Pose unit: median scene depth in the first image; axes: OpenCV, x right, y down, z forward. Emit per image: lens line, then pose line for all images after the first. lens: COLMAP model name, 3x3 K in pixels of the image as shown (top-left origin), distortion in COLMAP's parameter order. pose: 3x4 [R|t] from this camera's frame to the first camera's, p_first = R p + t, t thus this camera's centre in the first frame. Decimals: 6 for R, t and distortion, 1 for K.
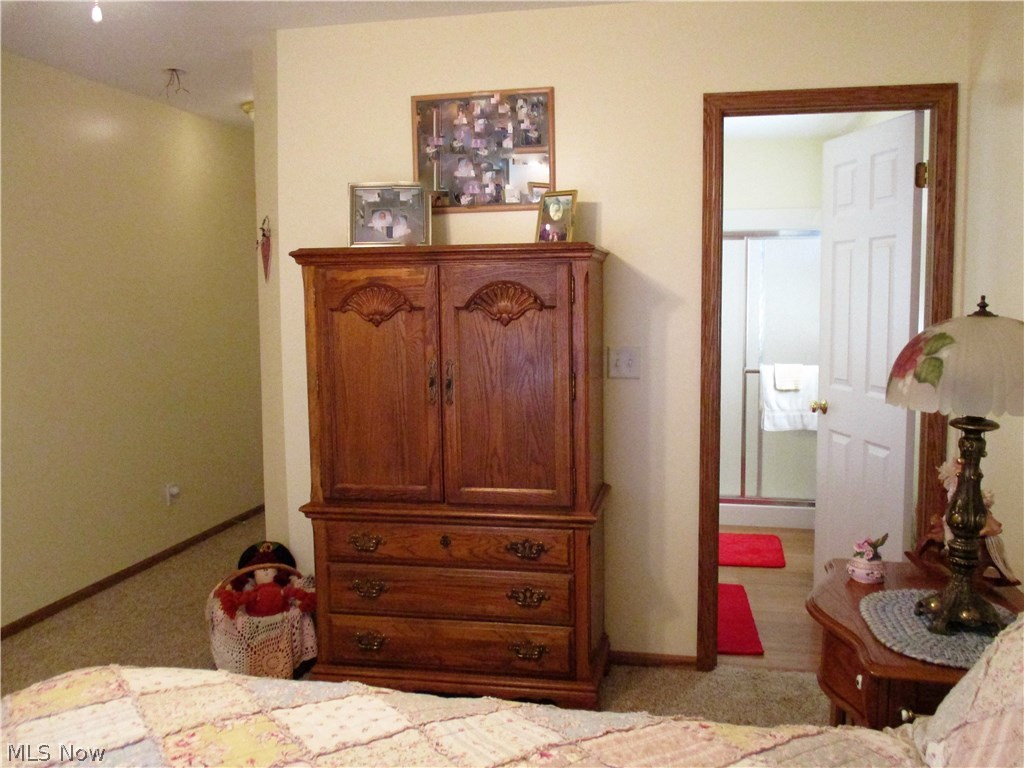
lens RADIAL K [[901.9, 0, 512.0], [0, 901.9, 384.0], [0, 0, 1]] dist [-0.000270, -0.074304]
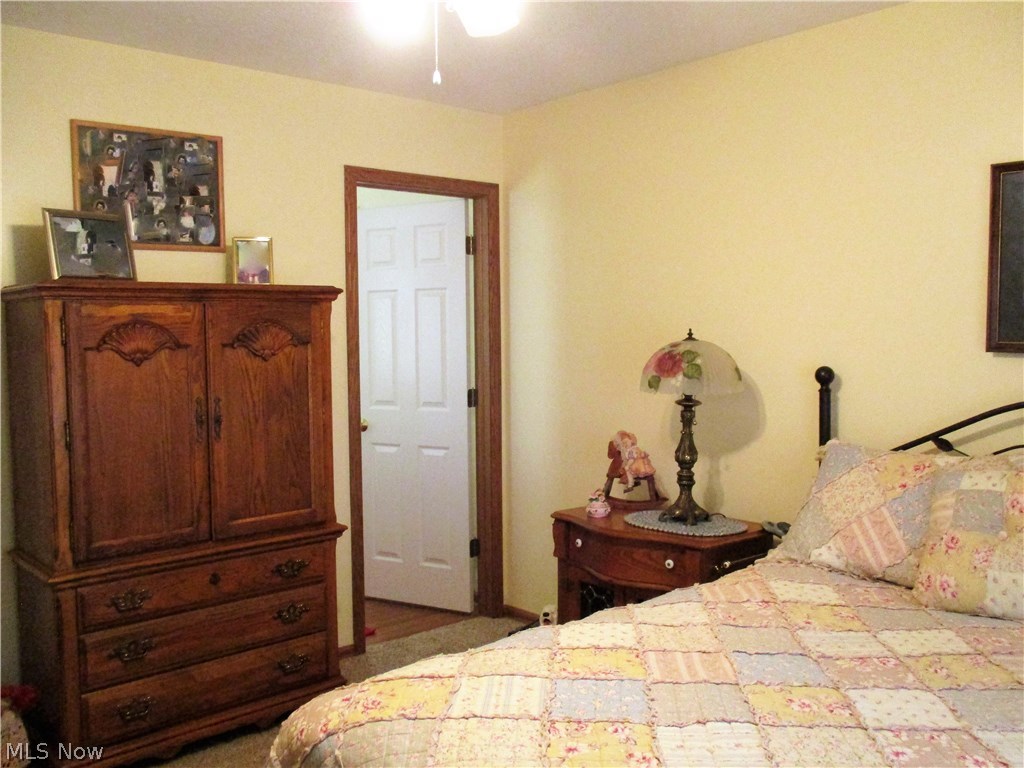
lens RADIAL K [[901.9, 0, 512.0], [0, 901.9, 384.0], [0, 0, 1]] dist [-0.000270, -0.074304]
pose [[0.617976, -0.046174, 0.784840, -0.647833], [0.085856, 0.996267, -0.008989, -0.002972], [-0.781495, 0.072939, 0.619633, 0.113543]]
